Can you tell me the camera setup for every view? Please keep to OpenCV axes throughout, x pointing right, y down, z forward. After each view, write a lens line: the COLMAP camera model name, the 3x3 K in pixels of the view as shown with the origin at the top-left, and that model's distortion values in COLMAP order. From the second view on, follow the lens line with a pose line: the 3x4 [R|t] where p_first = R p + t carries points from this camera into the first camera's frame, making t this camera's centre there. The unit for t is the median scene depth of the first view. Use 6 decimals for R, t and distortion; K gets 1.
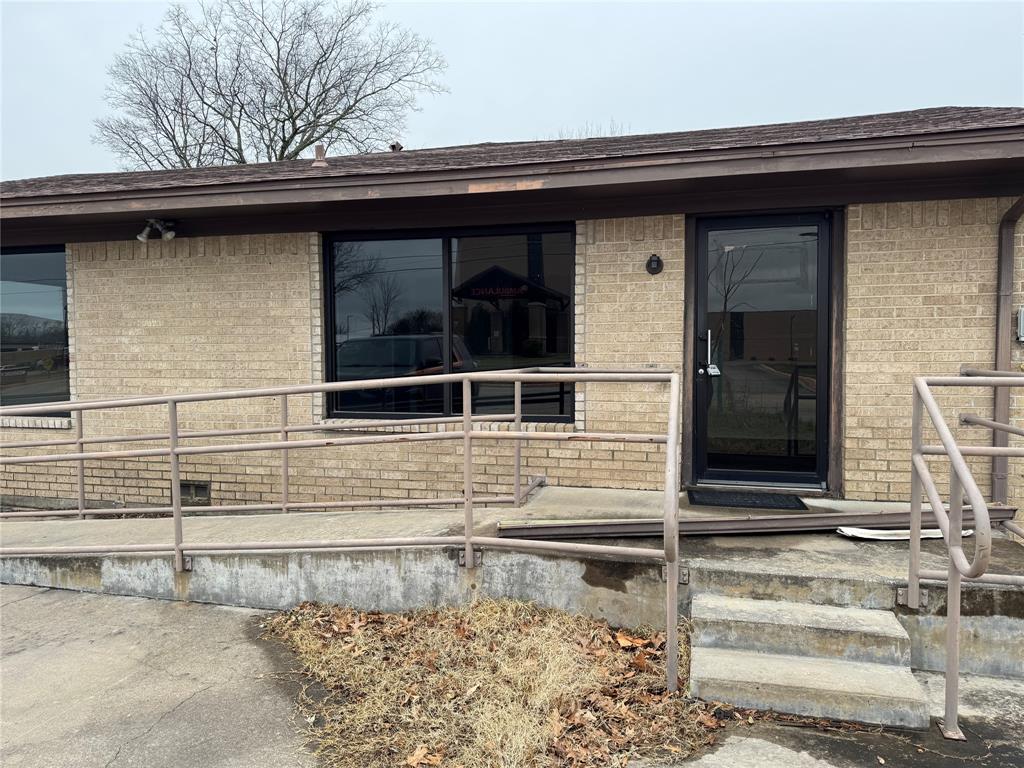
lens RADIAL K [[731.5, 0, 509.9], [0, 731.5, 377.4], [0, 0, 1]] dist [0.048633, -0.045494]
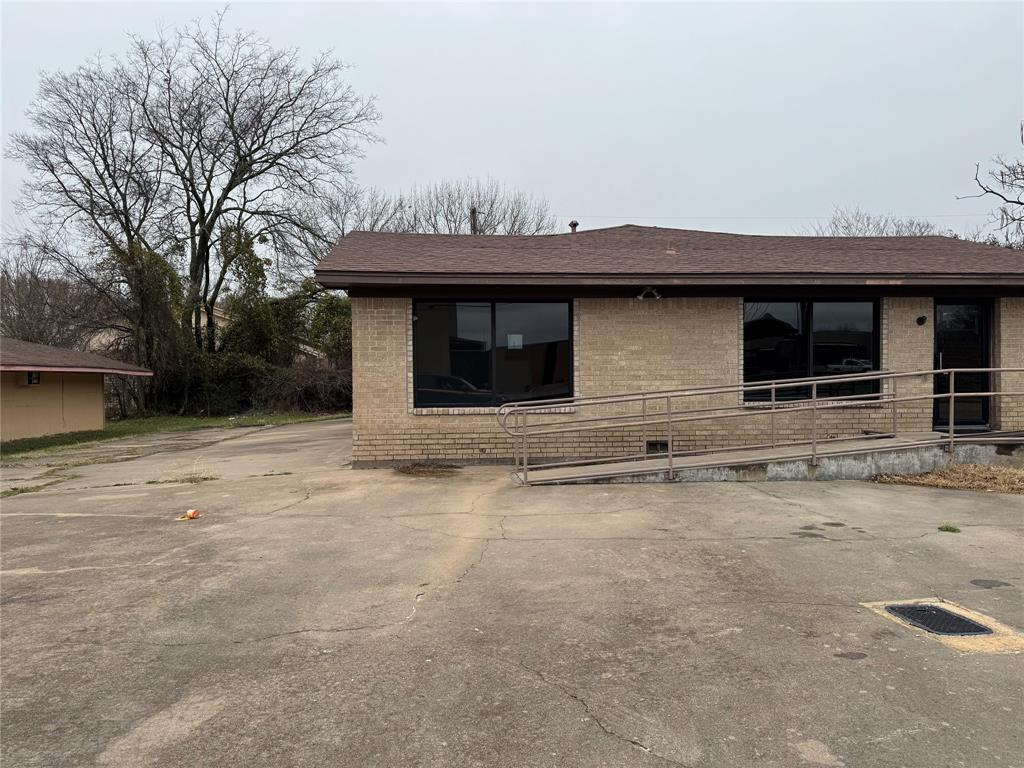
lens RADIAL K [[731.5, 0, 504.2], [0, 731.5, 384.1], [0, 0, 1]] dist [0.048633, -0.045494]
pose [[0.943899, -0.007801, 0.330141, -1.532418], [0.017433, 0.999504, -0.026225, 0.055529], [-0.329773, 0.030509, 0.943567, -0.540668]]
